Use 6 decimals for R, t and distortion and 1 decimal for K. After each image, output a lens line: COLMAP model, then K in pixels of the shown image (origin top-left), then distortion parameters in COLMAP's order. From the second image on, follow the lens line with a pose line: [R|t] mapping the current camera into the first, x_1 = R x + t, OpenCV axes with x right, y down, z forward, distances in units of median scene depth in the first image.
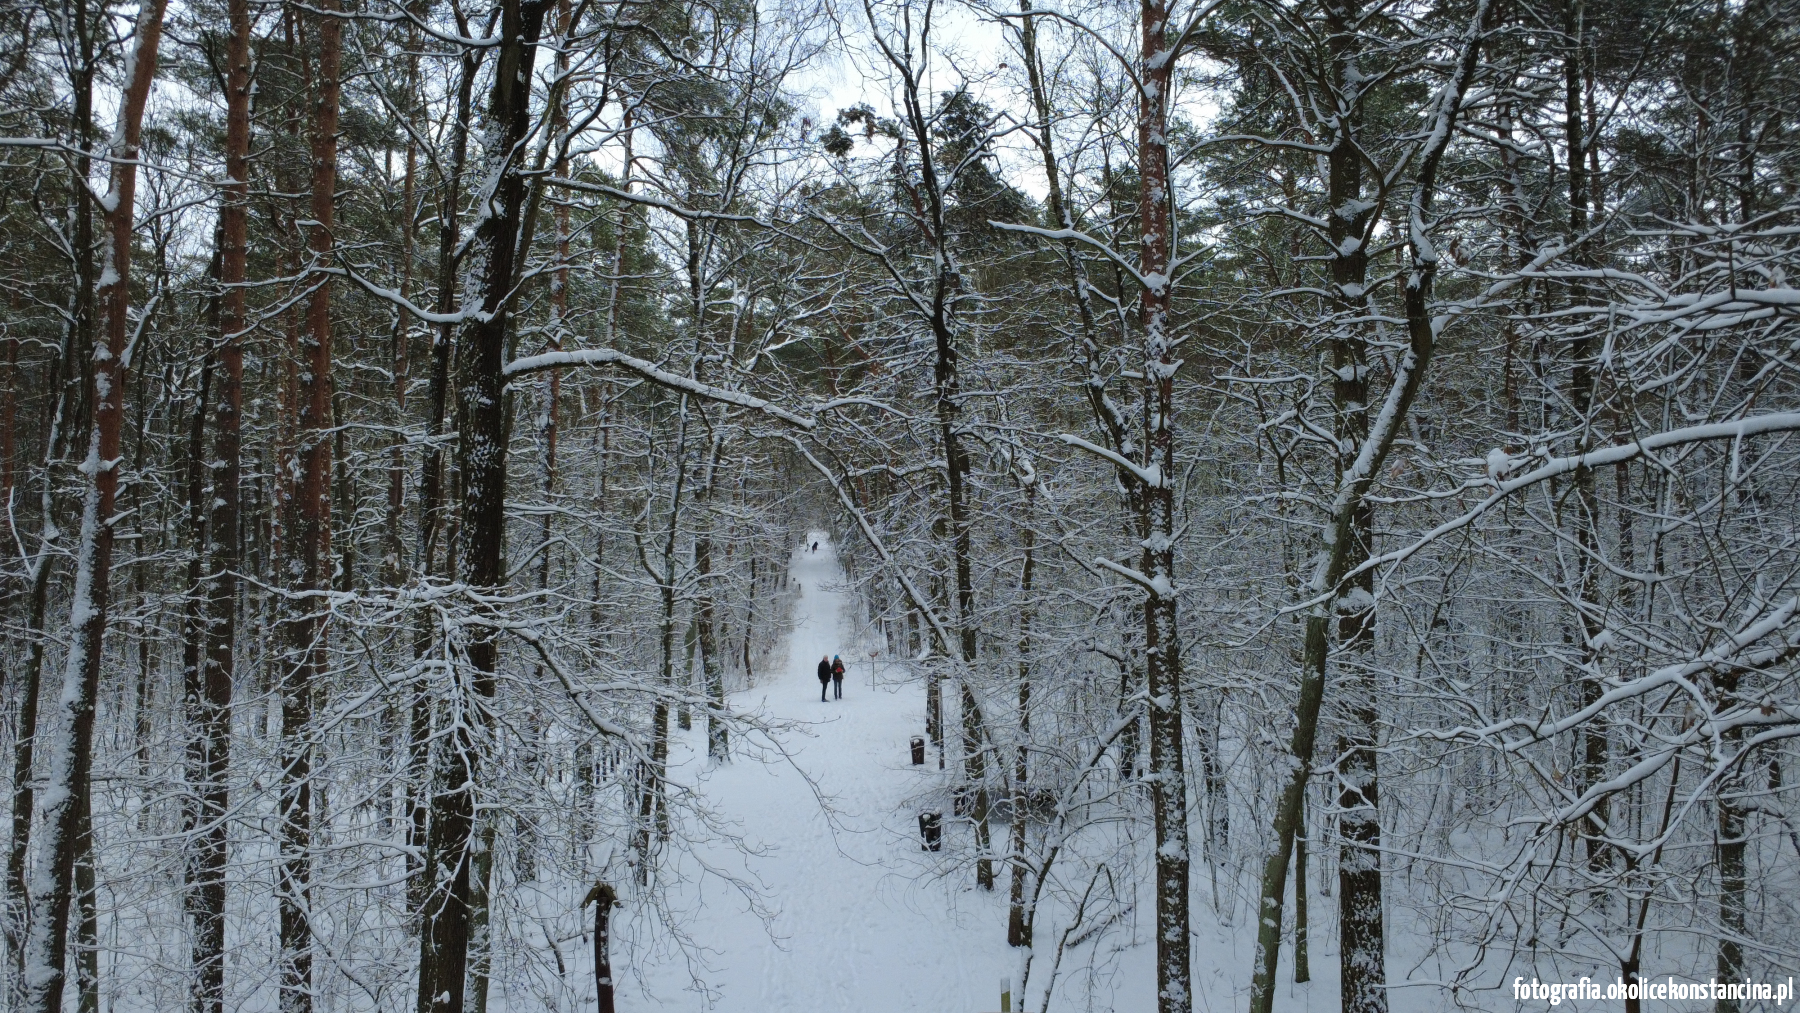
lens RADIAL K [[1312.5, 0, 901.9], [0, 1312.5, 506.7], [0, 0, 1]] dist [-0.003052, 0.001265]
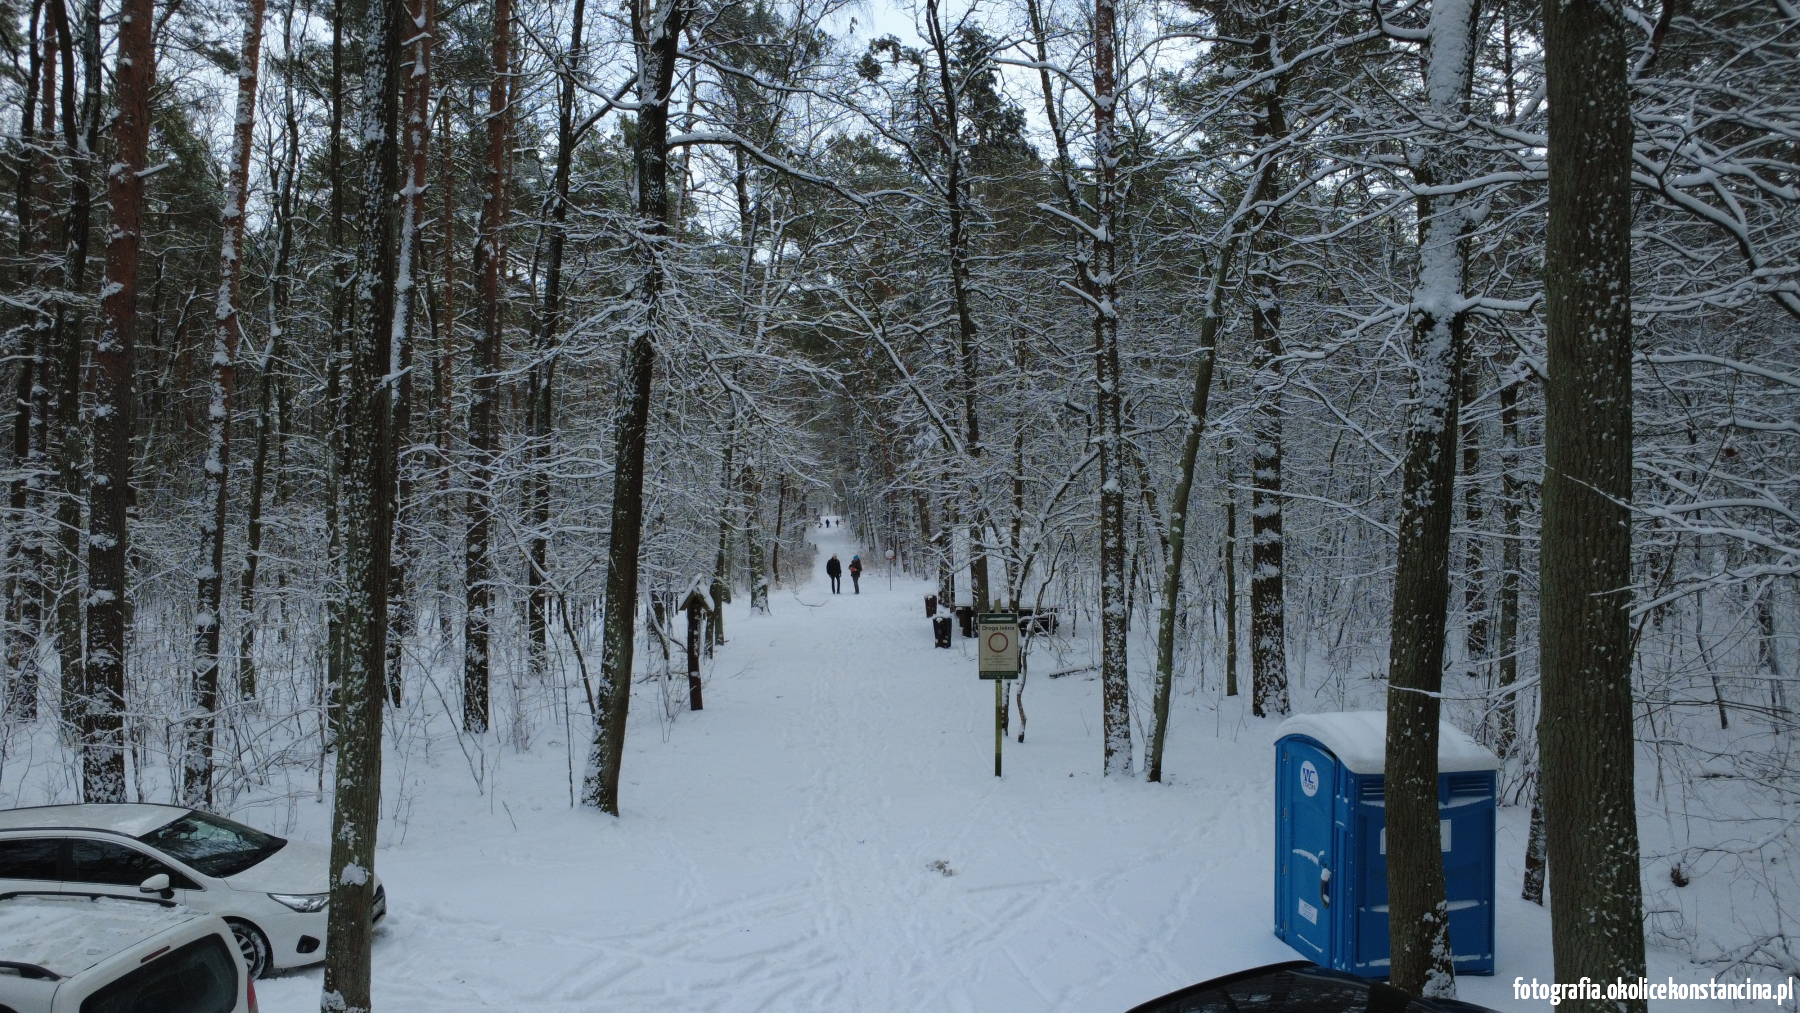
lens RADIAL K [[1312.5, 0, 901.9], [0, 1312.5, 506.7], [0, 0, 1]] dist [-0.003052, 0.001265]
pose [[0.999943, 0.007380, -0.007706, -0.008340], [-0.007368, 0.999972, 0.001593, 0.145786], [0.007717, -0.001536, 0.999969, -0.238259]]
